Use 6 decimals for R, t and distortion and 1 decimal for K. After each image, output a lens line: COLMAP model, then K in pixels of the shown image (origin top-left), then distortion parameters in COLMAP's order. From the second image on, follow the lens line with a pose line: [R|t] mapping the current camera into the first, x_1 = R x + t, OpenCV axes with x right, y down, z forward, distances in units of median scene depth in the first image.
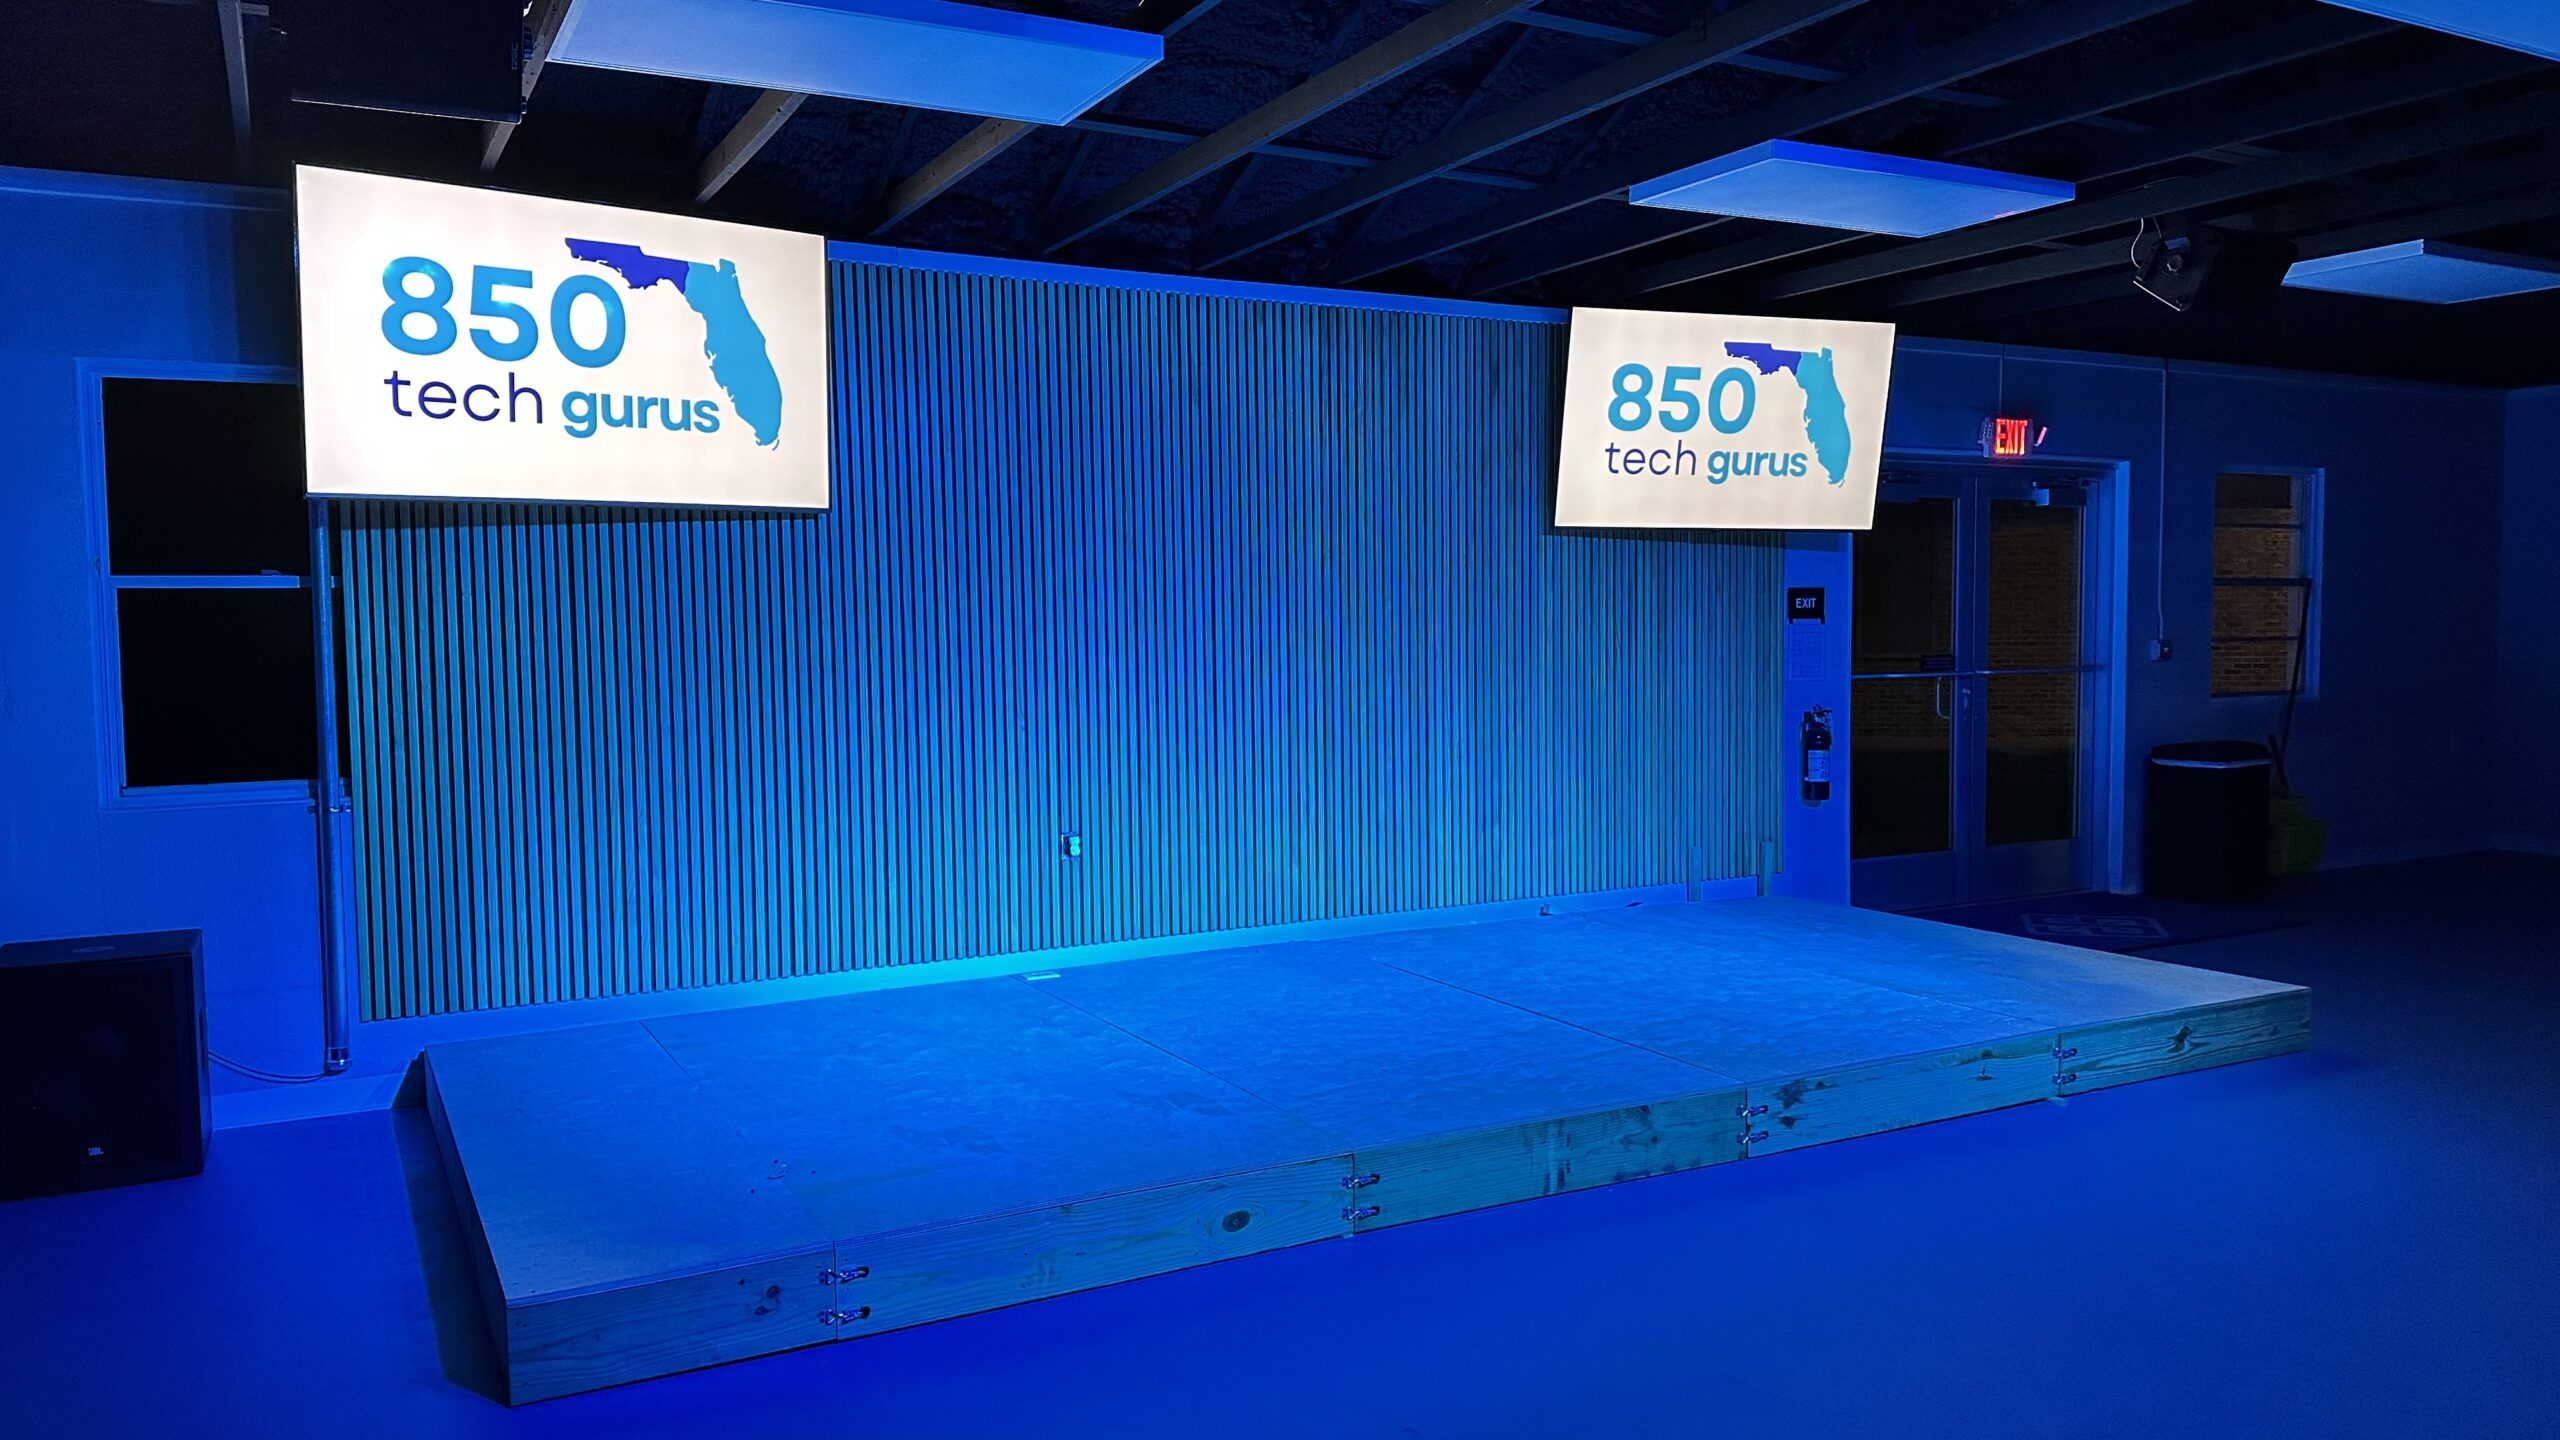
lens RADIAL K [[1797.7, 0, 1295.5], [0, 1797.7, 728.7], [0, 0, 1]] dist [0.061390, -0.062545]
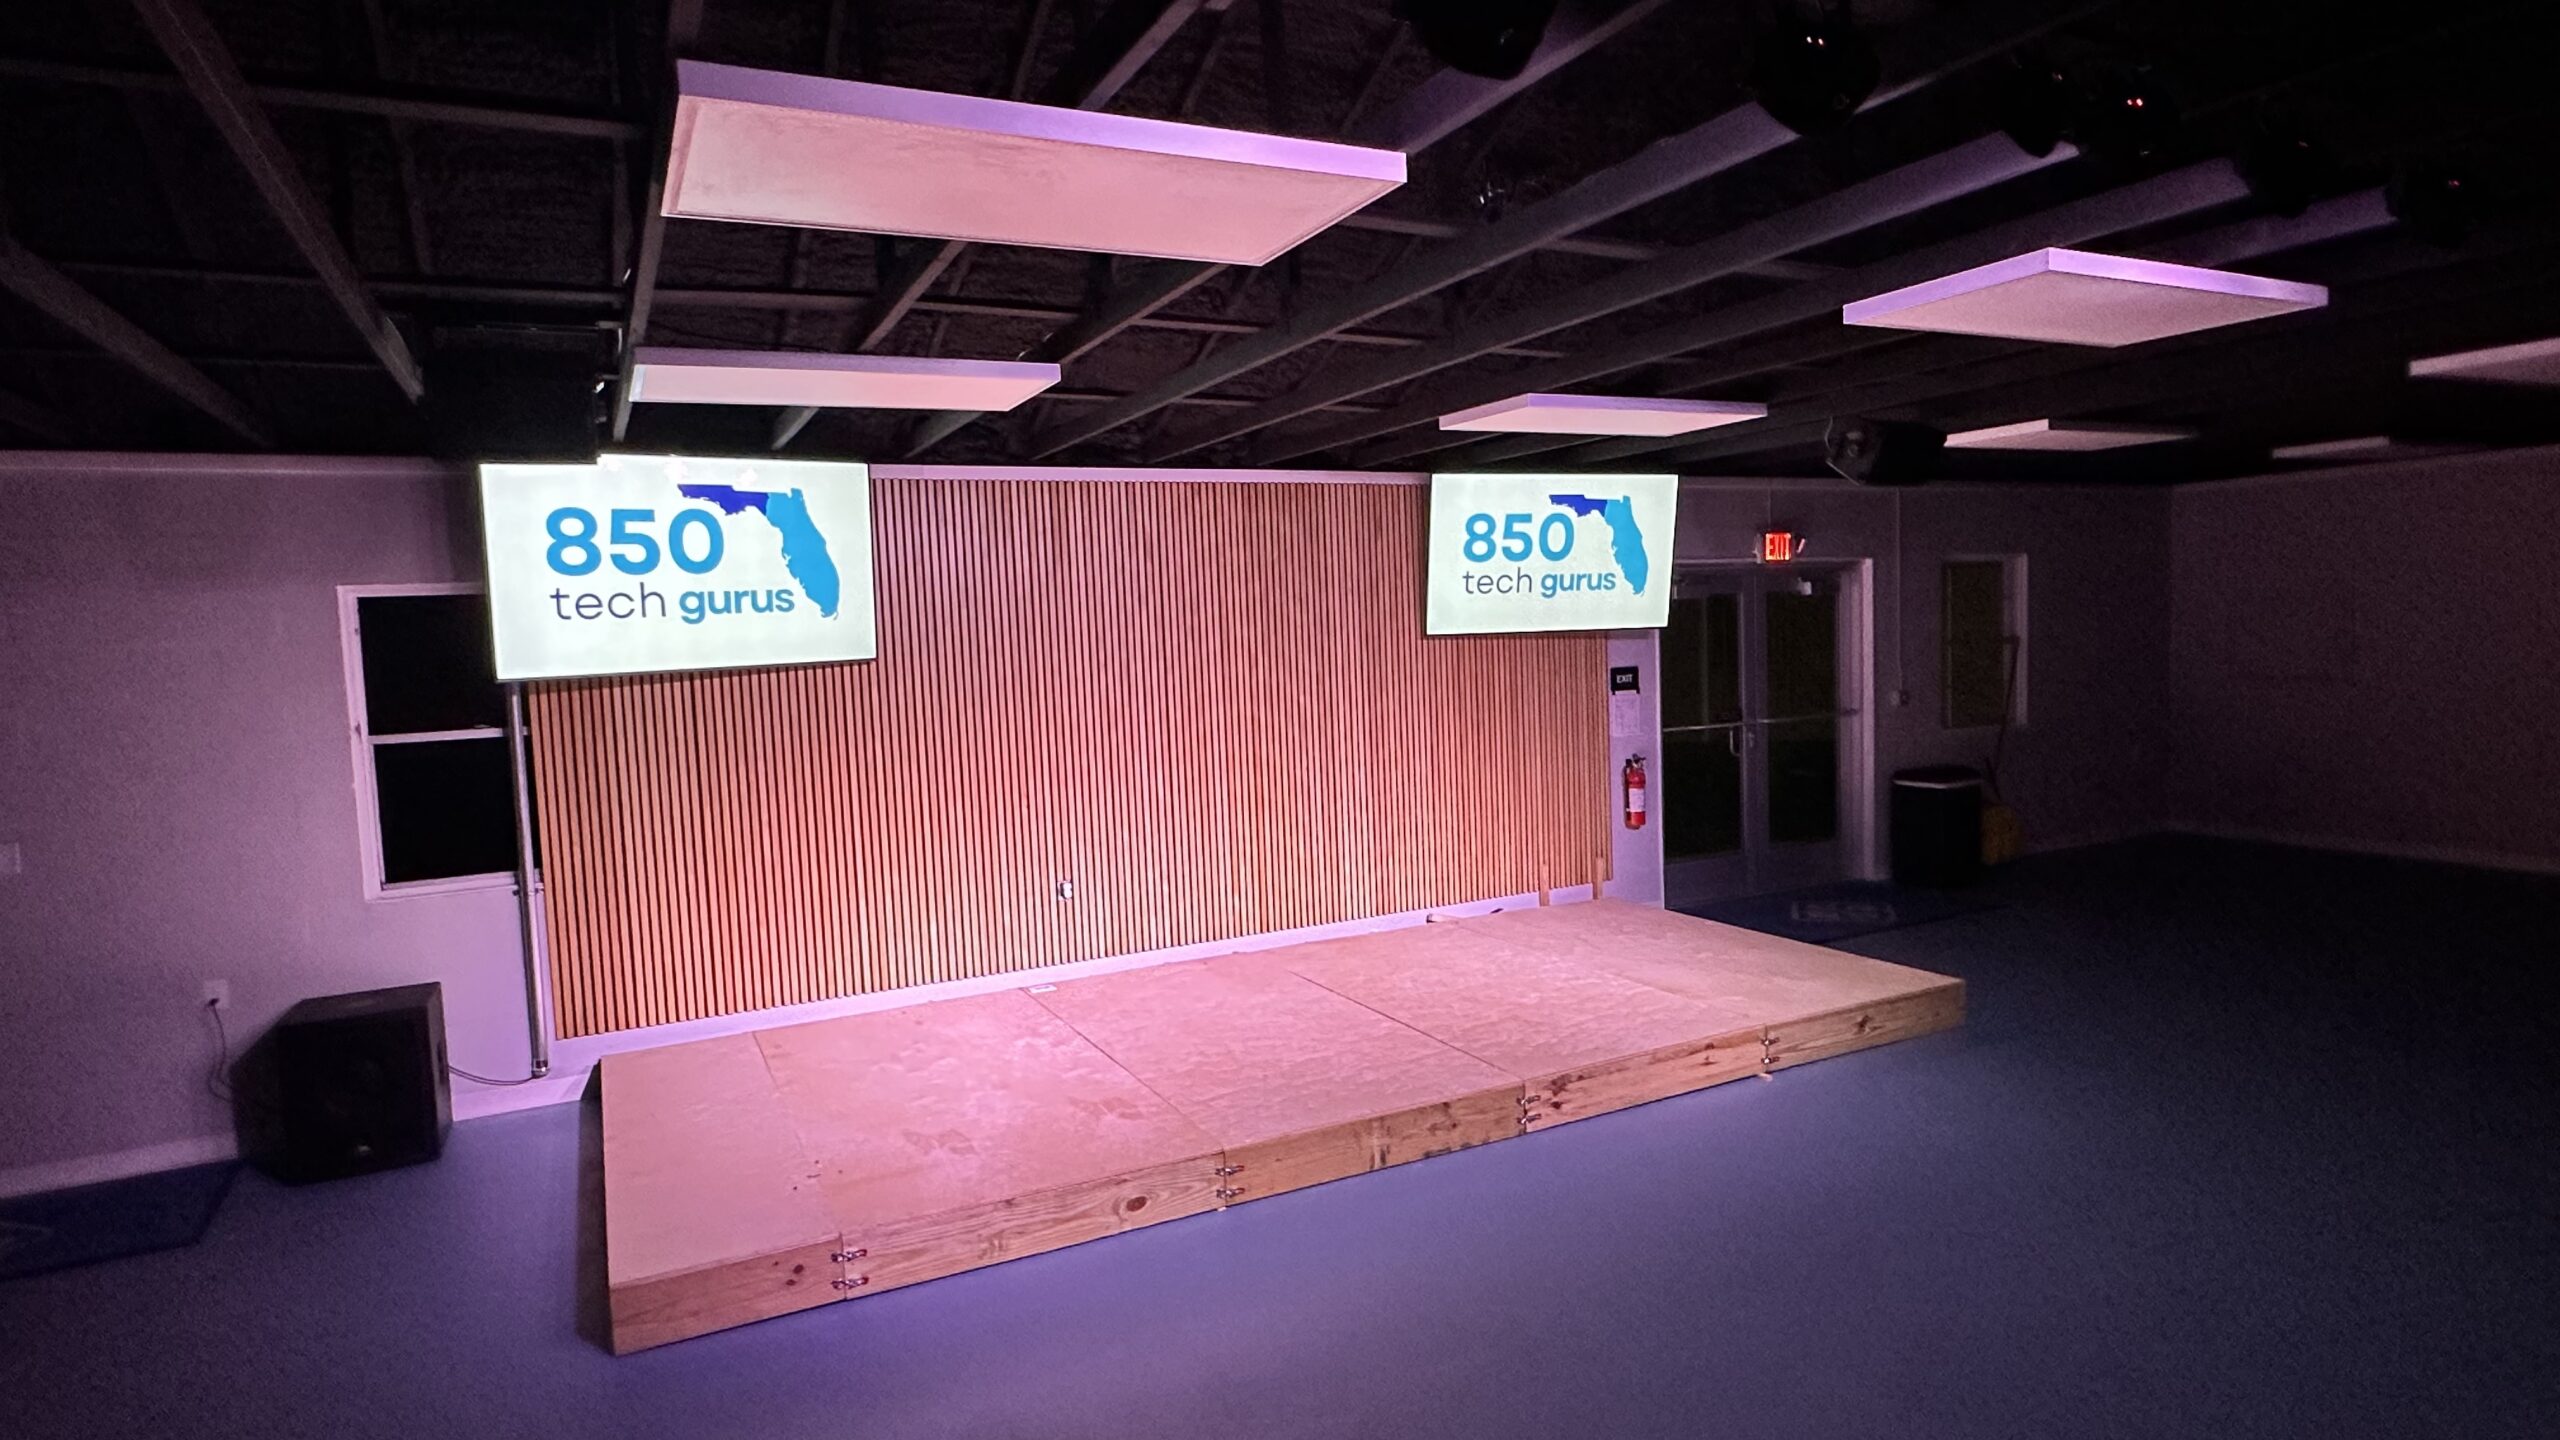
lens RADIAL K [[1378.7, 0, 1283.6], [0, 1378.7, 719.7], [0, 0, 1]] dist [-0.003207, 0.006479]
pose [[0.999113, -0.027087, -0.032247, 0.090945], [0.027305, 0.999607, 0.006338, -0.077207], [0.032063, -0.007213, 0.999460, -0.048439]]
